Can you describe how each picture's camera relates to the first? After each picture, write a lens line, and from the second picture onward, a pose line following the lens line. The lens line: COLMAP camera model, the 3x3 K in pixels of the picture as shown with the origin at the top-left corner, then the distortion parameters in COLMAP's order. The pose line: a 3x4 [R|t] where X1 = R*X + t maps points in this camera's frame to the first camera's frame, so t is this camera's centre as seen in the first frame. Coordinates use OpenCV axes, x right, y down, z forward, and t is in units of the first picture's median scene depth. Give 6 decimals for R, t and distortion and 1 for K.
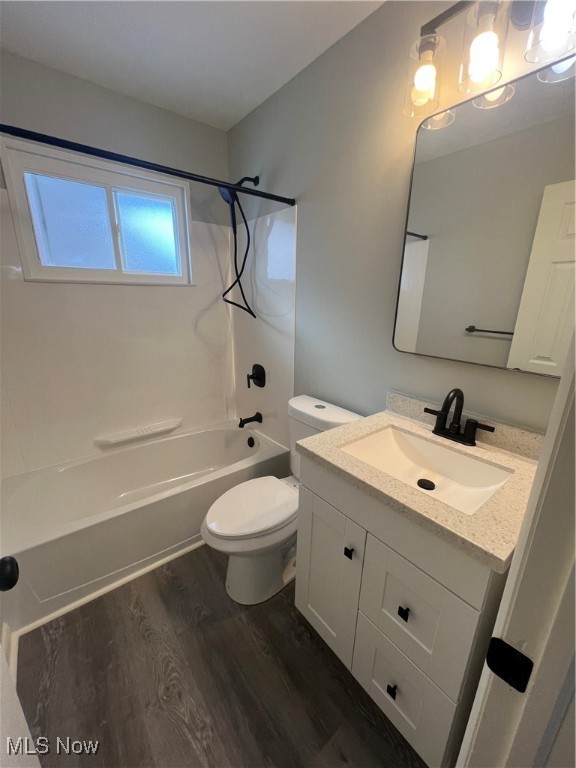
lens RADIAL K [[307.8, 0, 282.4], [0, 307.8, 384.7], [0, 0, 1]] dist [-0.003453, 0.001302]
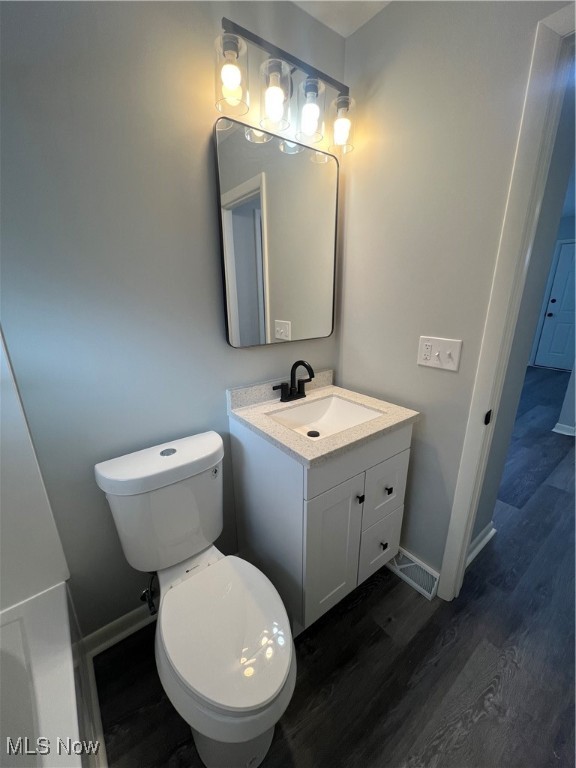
lens RADIAL K [[307.8, 0, 284.7], [0, 307.8, 385.5], [0, 0, 1]] dist [-0.003453, 0.001302]
pose [[0.021906, -0.311130, 0.950115, -0.415239], [0.288191, 0.911968, 0.291994, -0.165181], [-0.957322, 0.267418, 0.109642, 0.511924]]
